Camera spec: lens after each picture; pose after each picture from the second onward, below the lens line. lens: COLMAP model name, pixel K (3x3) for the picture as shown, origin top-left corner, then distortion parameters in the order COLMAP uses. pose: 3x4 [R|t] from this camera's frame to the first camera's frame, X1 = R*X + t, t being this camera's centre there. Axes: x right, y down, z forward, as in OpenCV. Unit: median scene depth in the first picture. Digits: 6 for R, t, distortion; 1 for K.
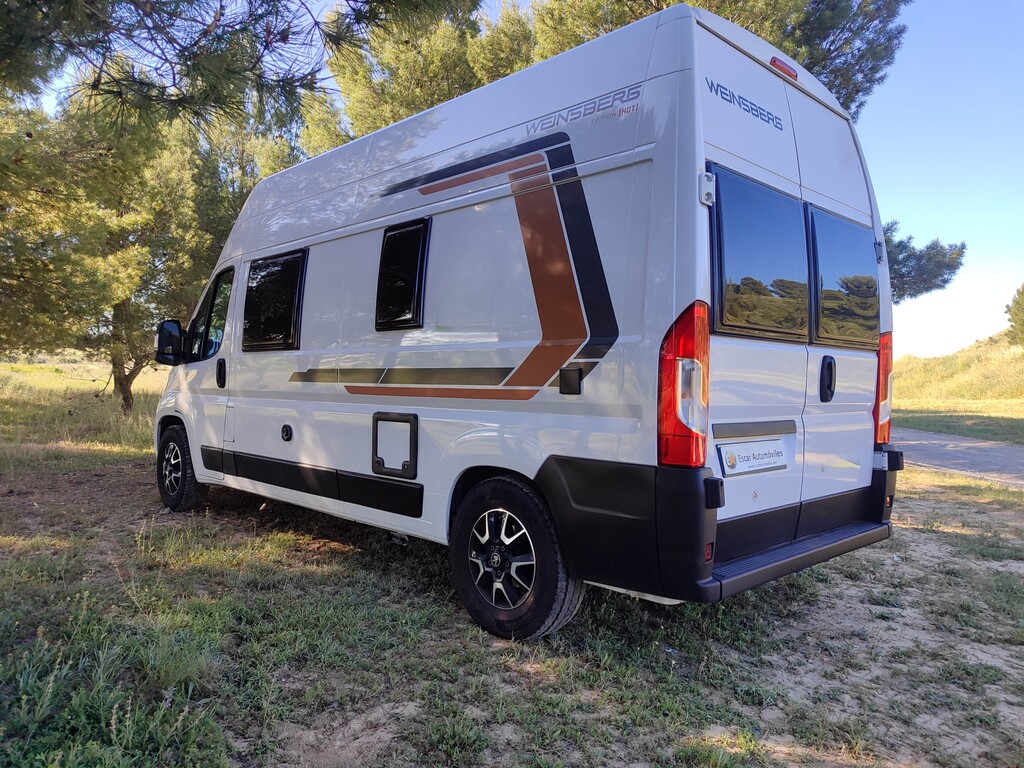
lens RADIAL K [[728.3, 0, 511.8], [0, 728.3, 376.8], [0, 0, 1]] dist [0.037526, -0.005046]
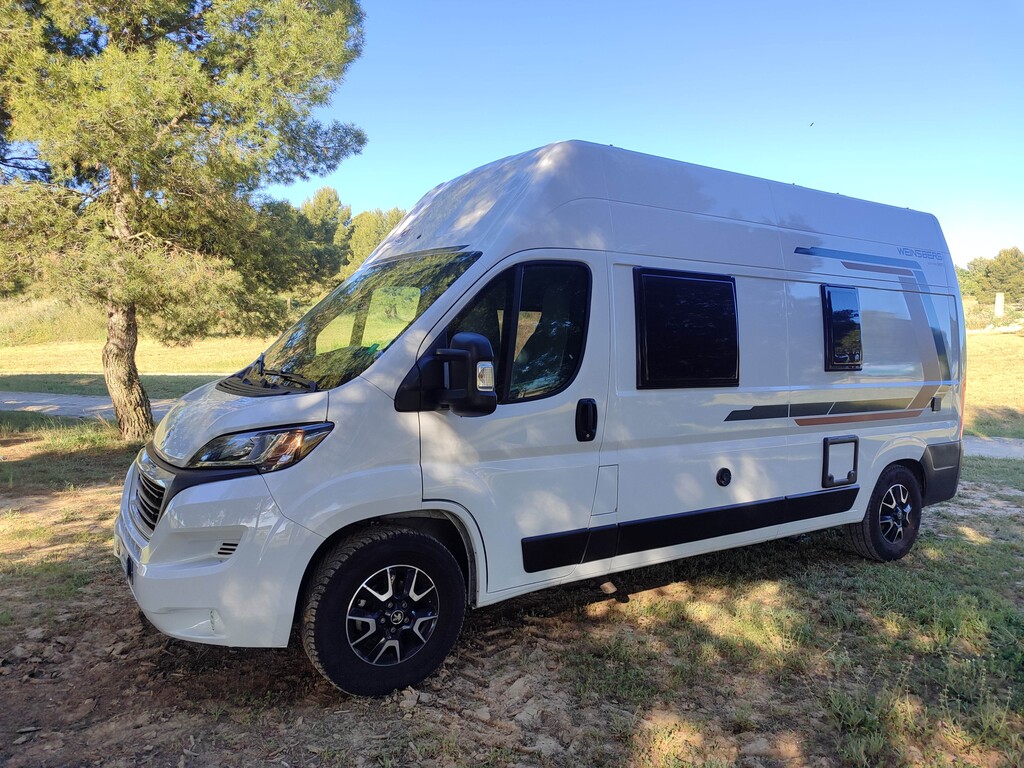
lens RADIAL K [[728.3, 0, 516.0], [0, 728.3, 385.9], [0, 0, 1]] dist [0.037526, -0.005046]
pose [[0.172290, -0.067674, 0.982719, -1.574459], [-0.023538, 0.997070, 0.072789, -0.124142], [-0.984765, -0.035672, 0.170192, 1.392141]]
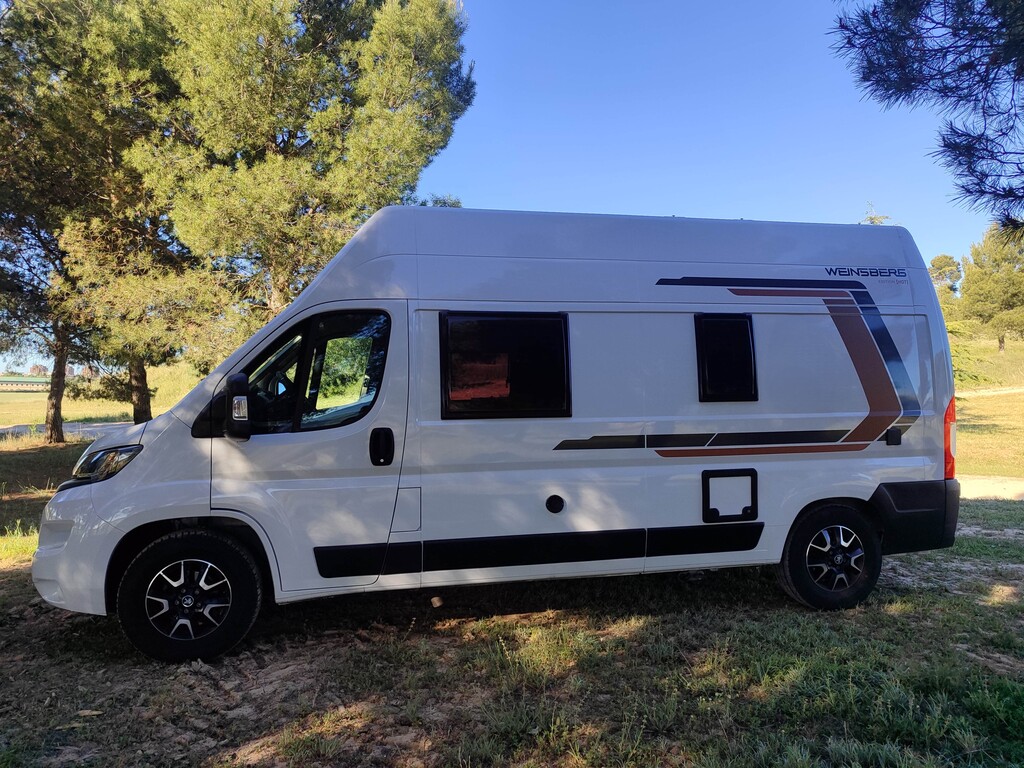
lens RADIAL K [[728.3, 0, 506.5], [0, 728.3, 385.2], [0, 0, 1]] dist [0.037526, -0.005046]
pose [[0.519193, -0.014468, 0.854535, -1.454951], [0.011595, 0.999884, 0.009884, -0.112877], [-0.854578, 0.004776, 0.519300, 0.702140]]
